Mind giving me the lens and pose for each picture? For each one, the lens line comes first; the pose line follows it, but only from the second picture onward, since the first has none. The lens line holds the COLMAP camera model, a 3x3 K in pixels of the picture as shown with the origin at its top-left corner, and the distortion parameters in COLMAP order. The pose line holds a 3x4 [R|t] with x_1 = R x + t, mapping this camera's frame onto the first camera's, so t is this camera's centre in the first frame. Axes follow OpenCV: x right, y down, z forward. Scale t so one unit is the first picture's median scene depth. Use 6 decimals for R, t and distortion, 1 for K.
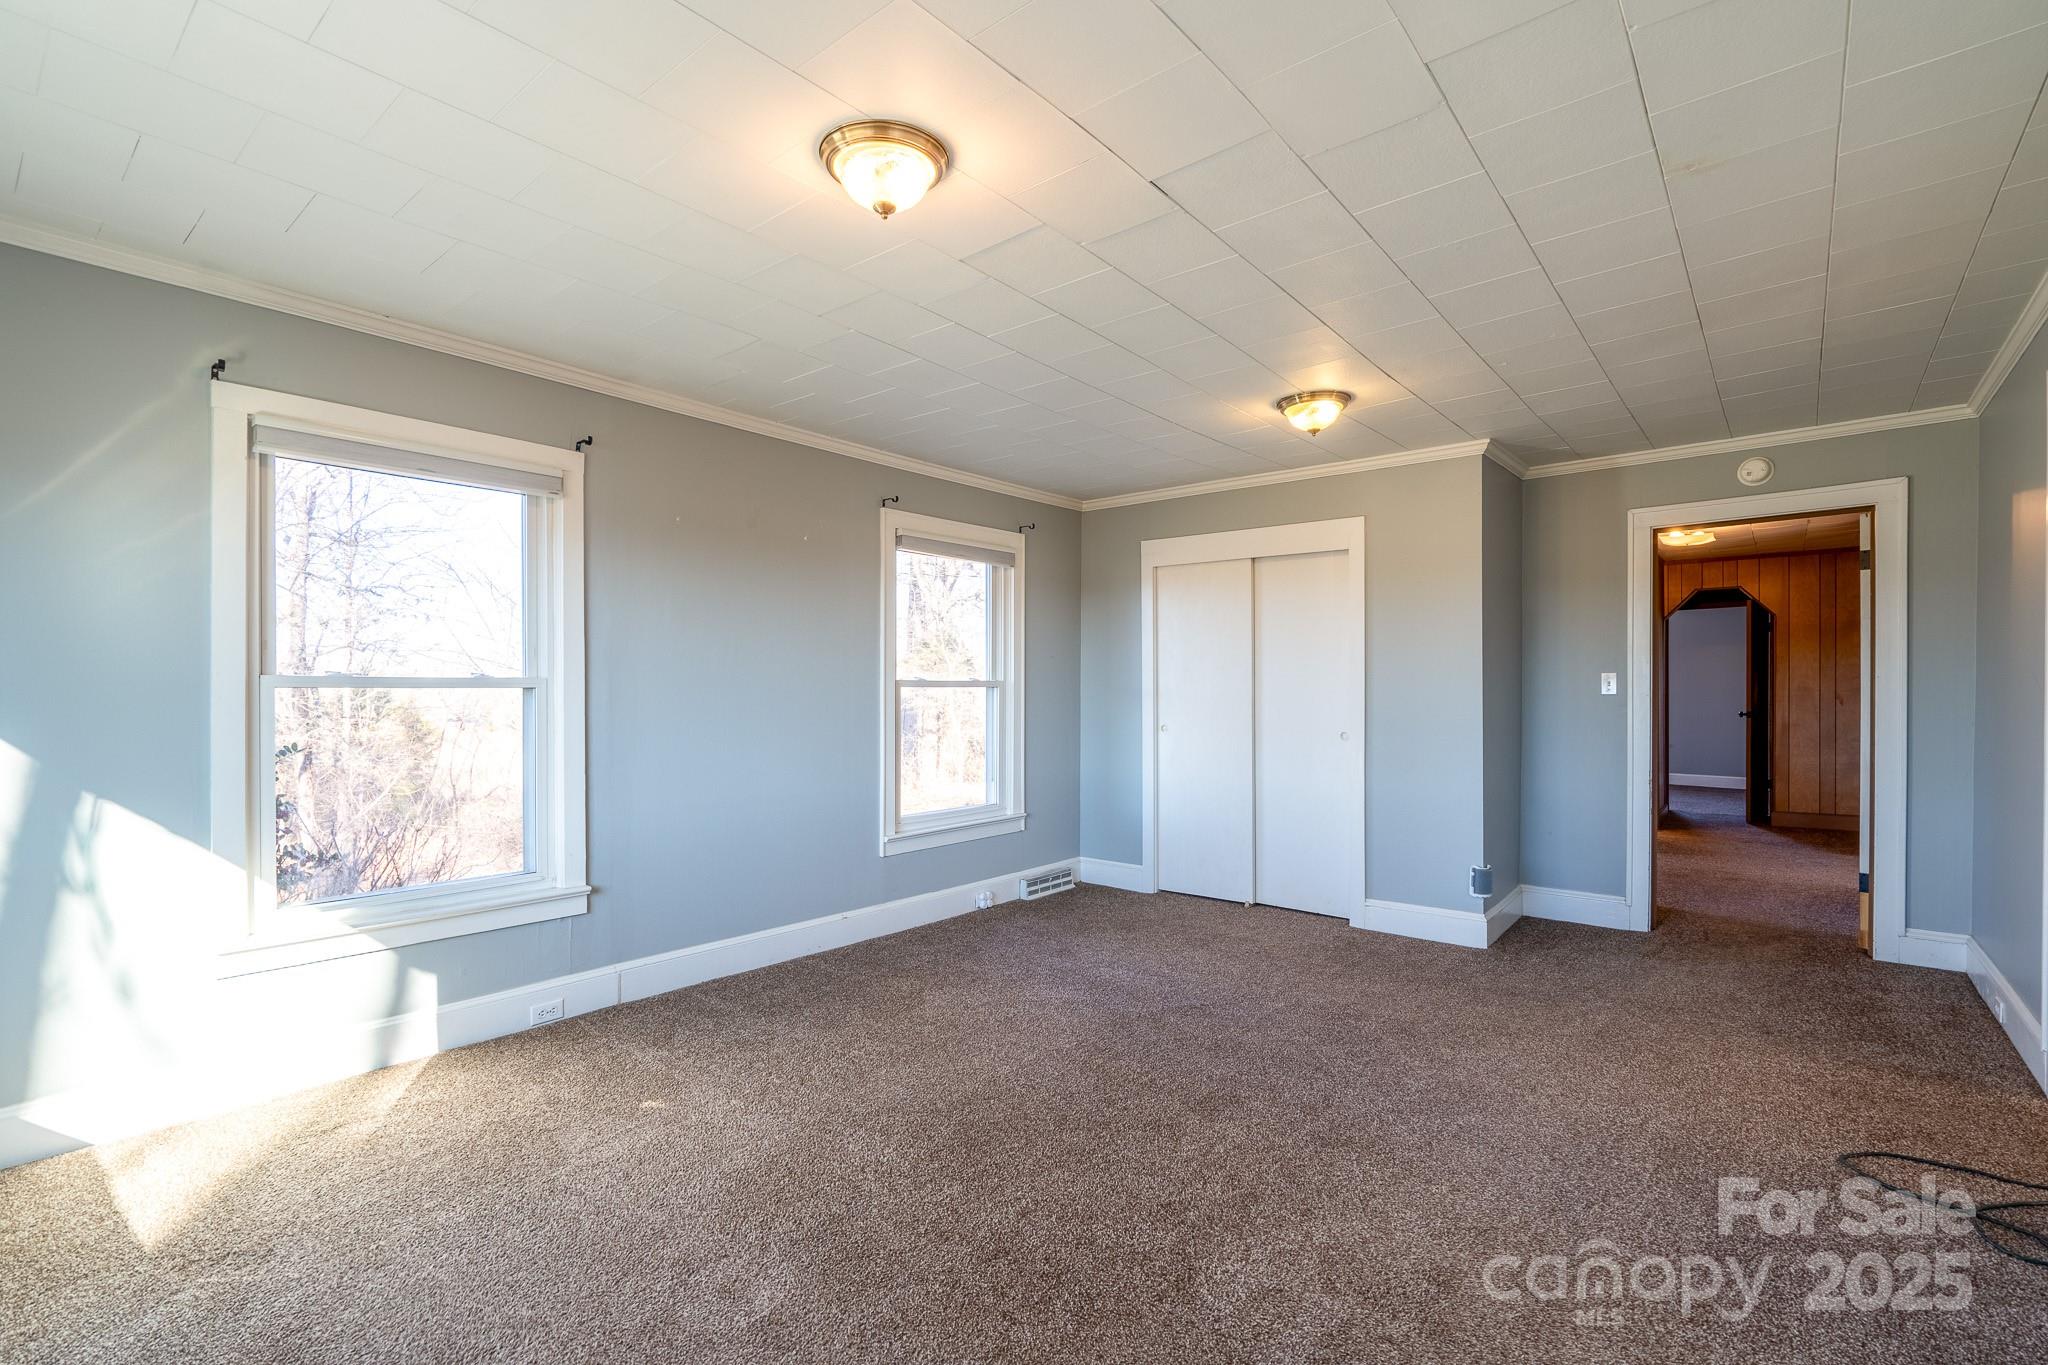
lens RADIAL K [[940.0, 0, 1024.0], [0, 940.0, 682.5], [0, 0, 1]] dist [0.000642, 0.000246]
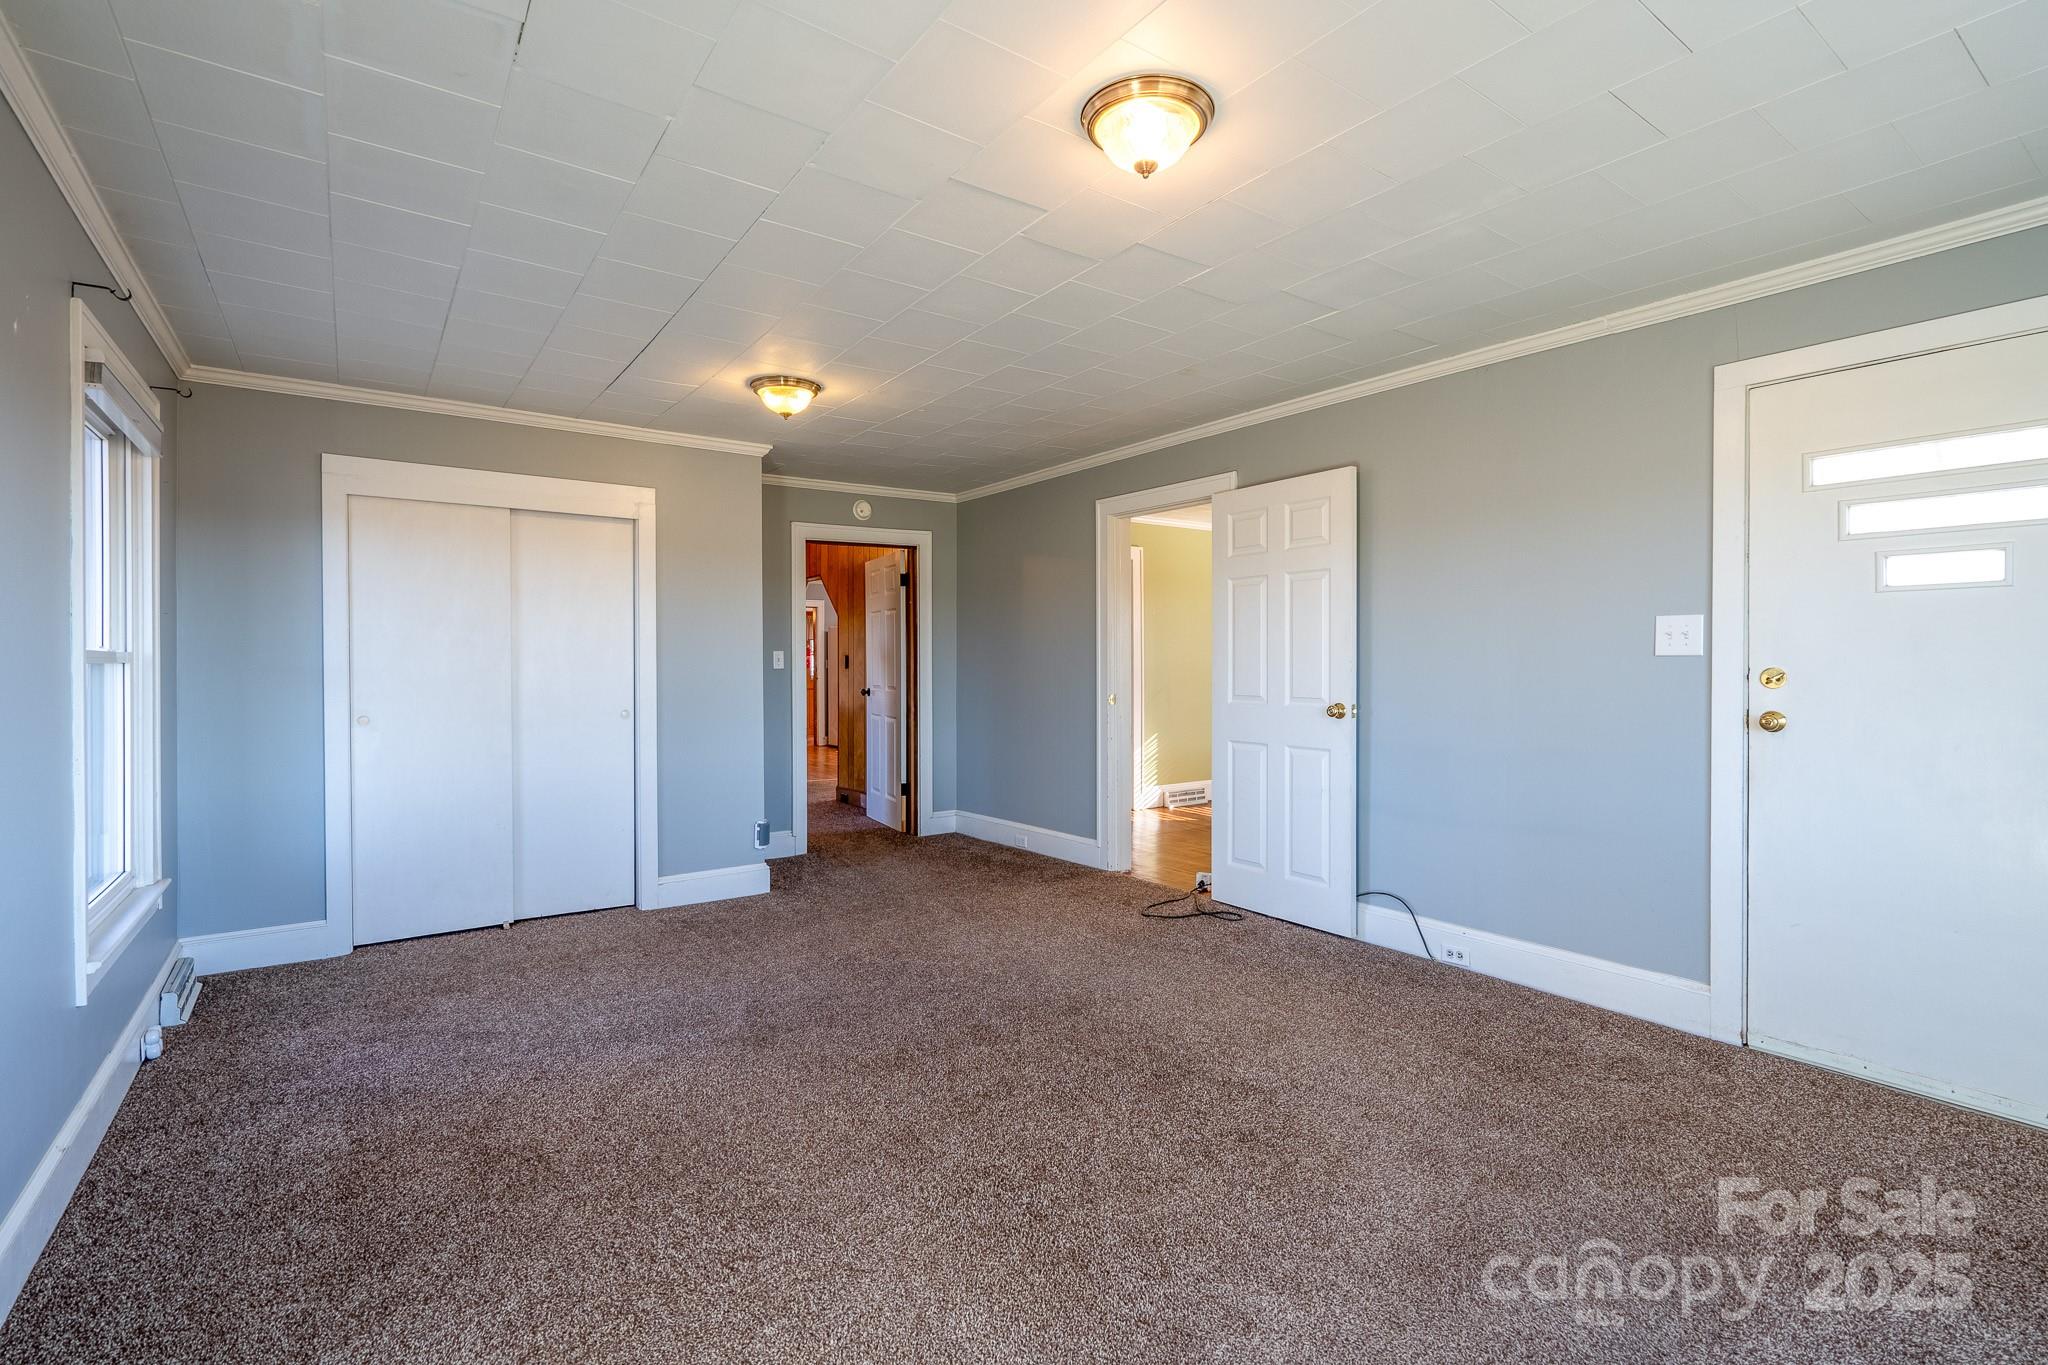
lens RADIAL K [[930.4, 0, 1024.0], [0, 930.4, 682.5], [0, 0, 1]] dist [0.000345, 0.000212]
pose [[0.252882, -0.020996, 0.967269, -0.520063], [-0.004252, 0.999731, 0.022812, 0.000853], [-0.967488, -0.009881, 0.252725, 0.413489]]
